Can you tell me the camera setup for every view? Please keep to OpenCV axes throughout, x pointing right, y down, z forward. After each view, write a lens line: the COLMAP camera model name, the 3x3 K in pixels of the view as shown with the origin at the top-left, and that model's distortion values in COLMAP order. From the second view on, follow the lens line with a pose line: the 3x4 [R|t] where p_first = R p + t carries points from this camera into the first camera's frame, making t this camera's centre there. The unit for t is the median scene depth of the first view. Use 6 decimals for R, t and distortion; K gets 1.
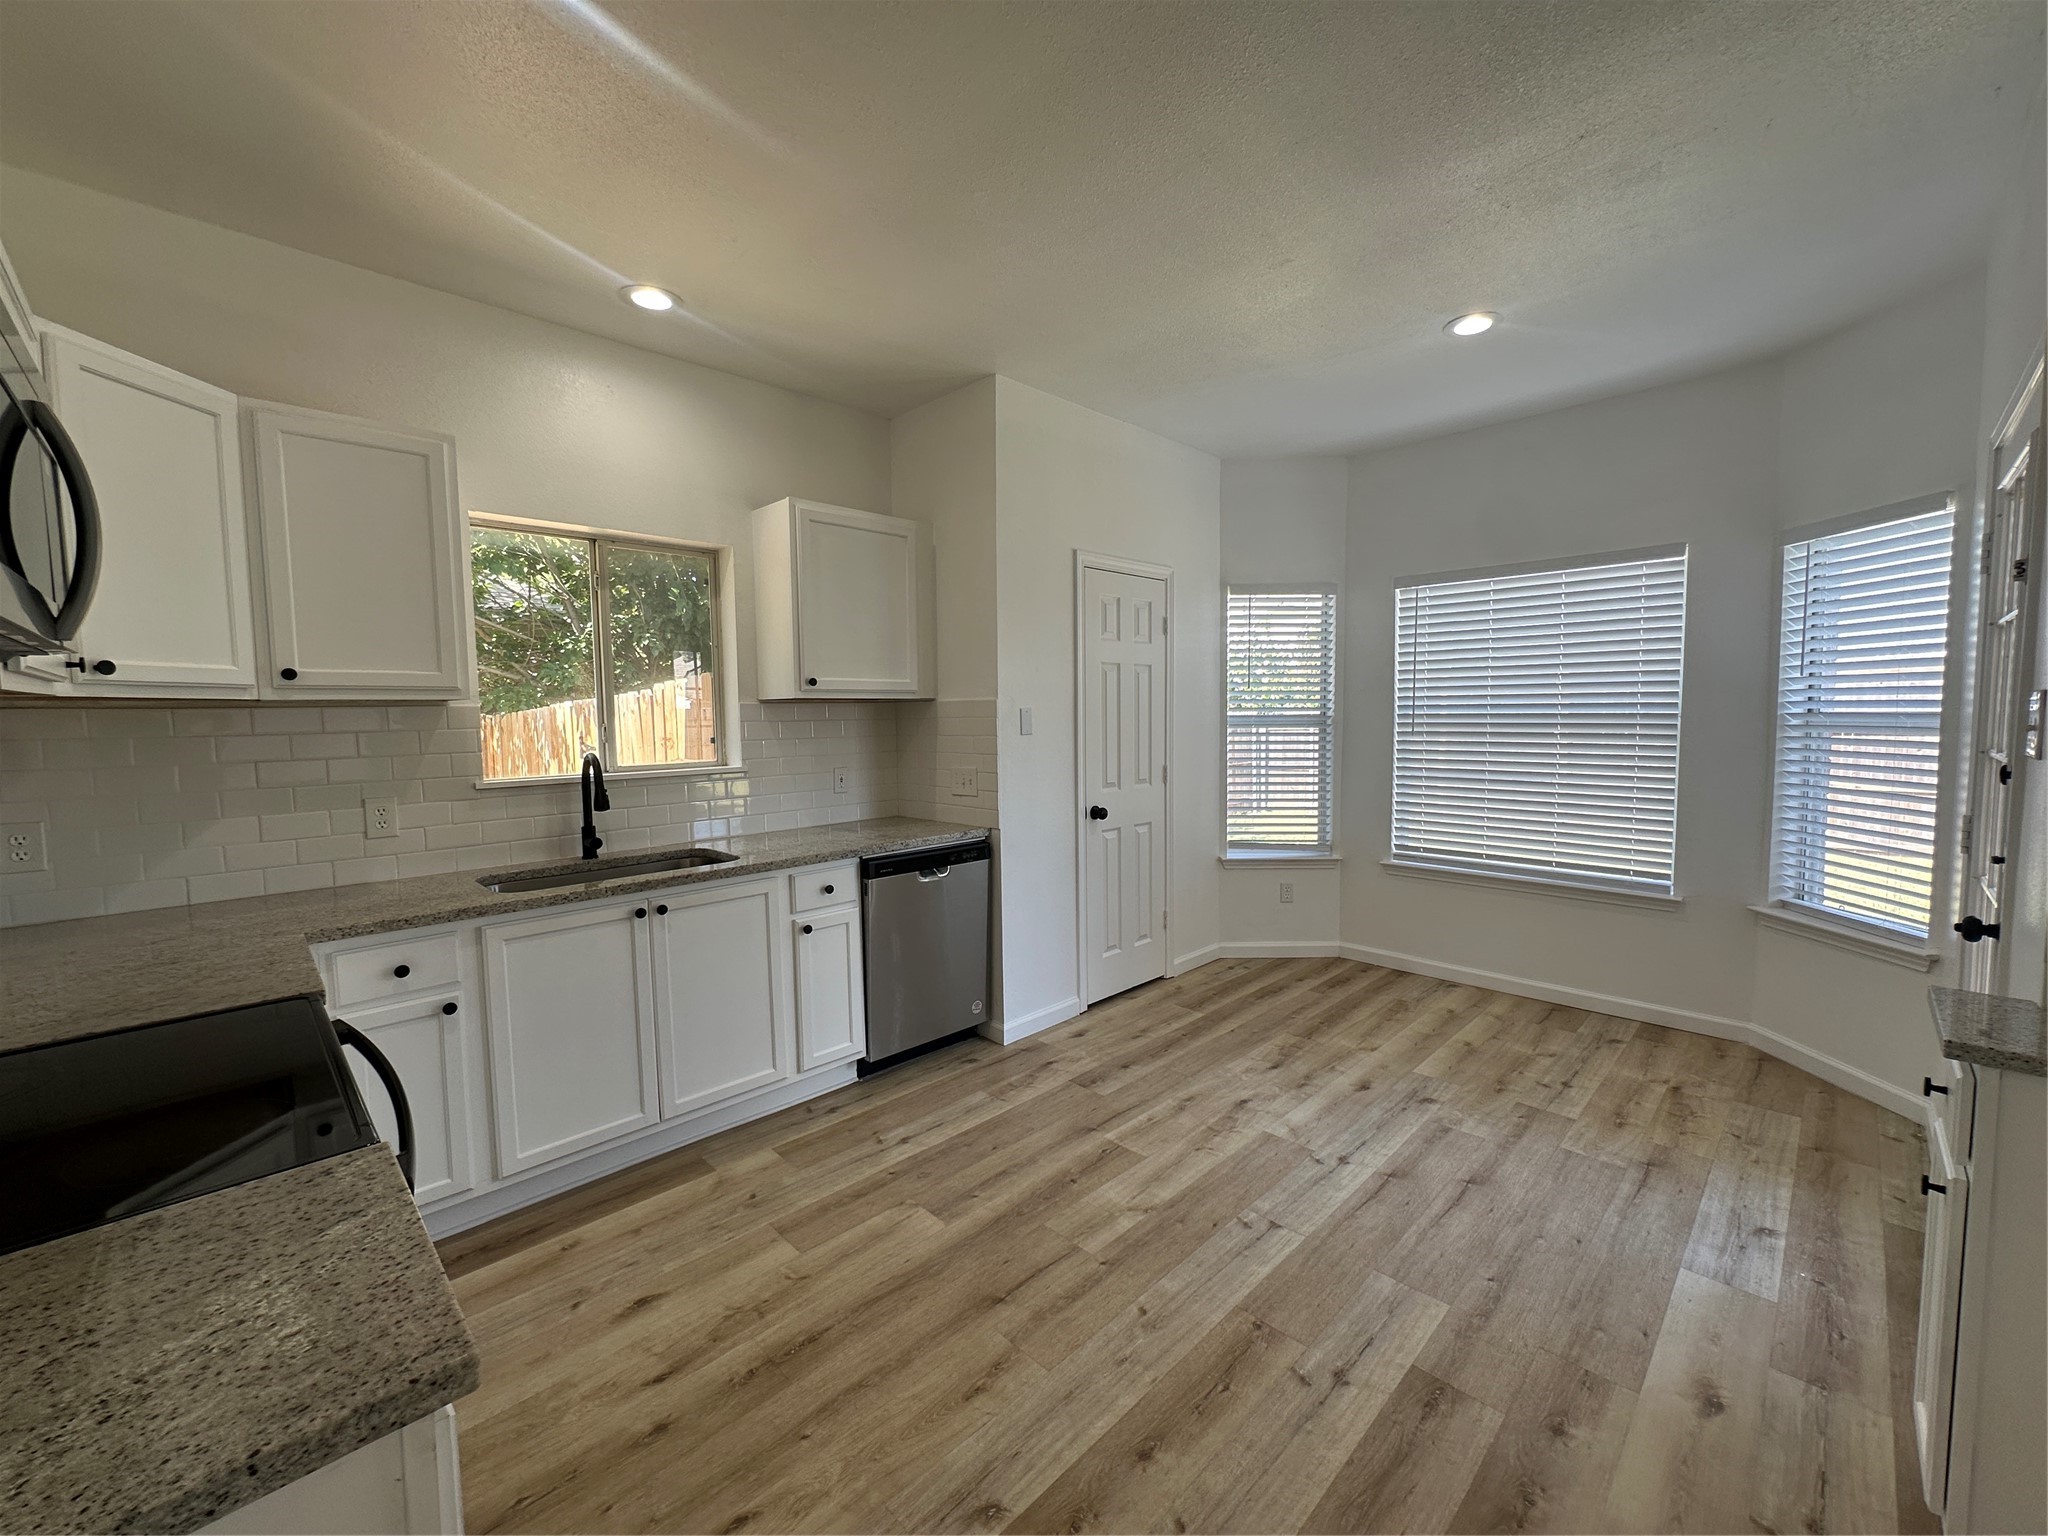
lens RADIAL K [[820.1, 0, 1027.5], [0, 820.1, 768.0], [0, 0, 1]] dist [-0.002818, 0.000776]
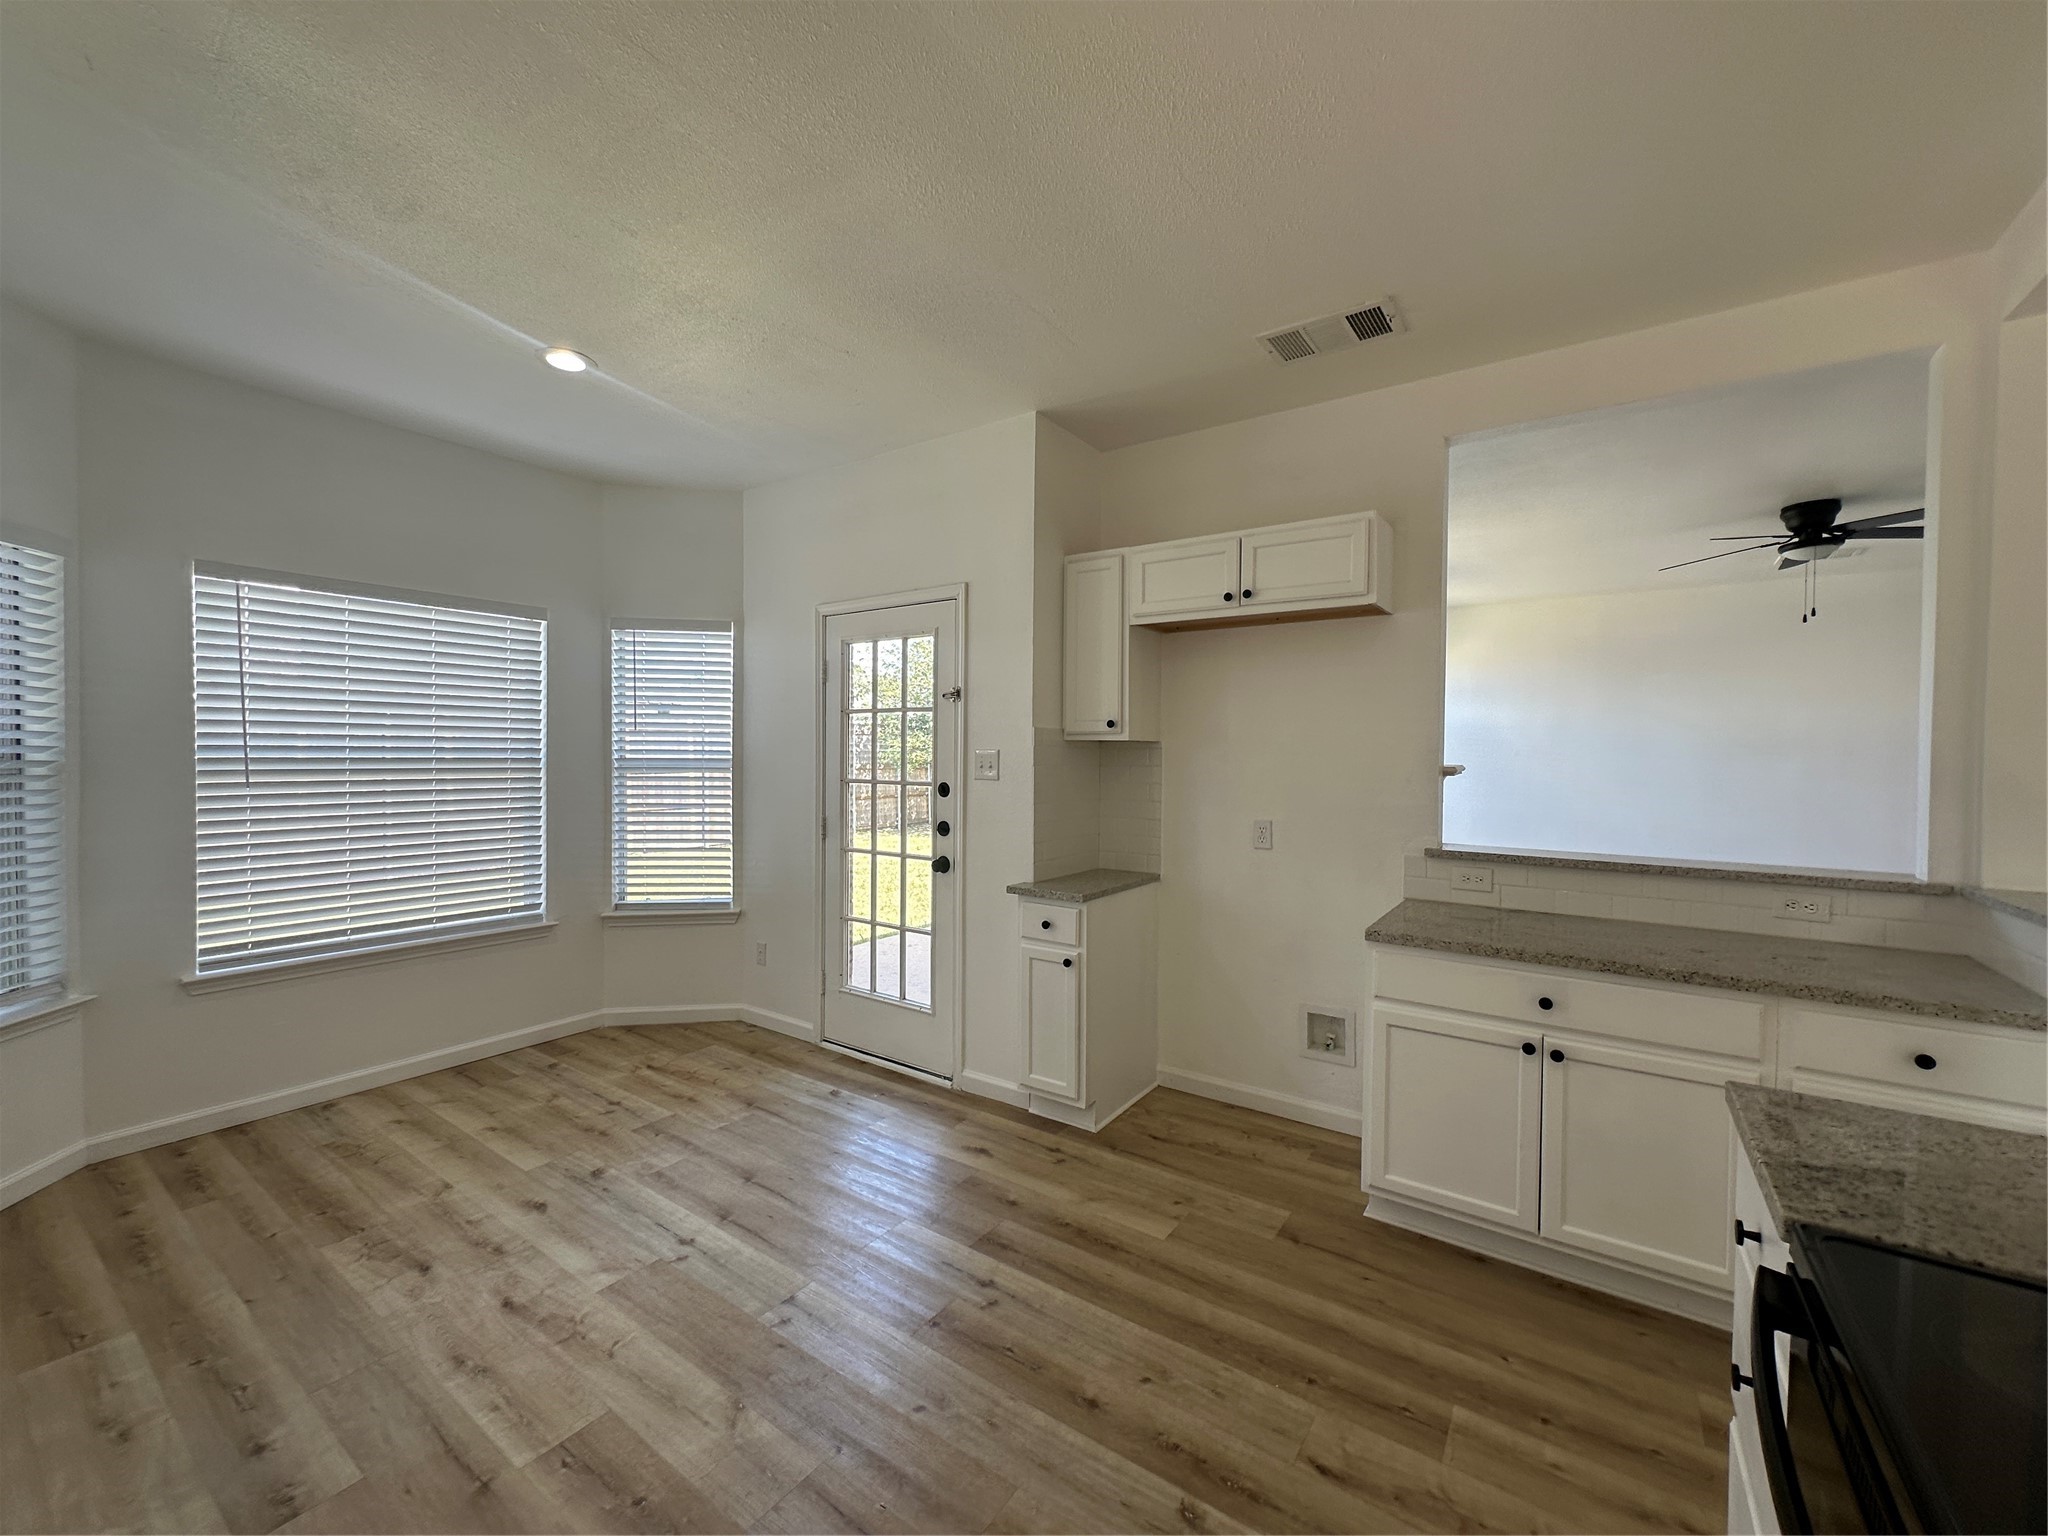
lens RADIAL K [[820.1, 0, 1028.1], [0, 820.1, 767.3], [0, 0, 1]] dist [-0.002818, 0.000776]
pose [[-0.182682, -0.009099, 0.983130, -0.521334], [0.060990, 0.997926, 0.020568, -0.044469], [-0.981278, 0.063718, -0.181749, 0.671970]]
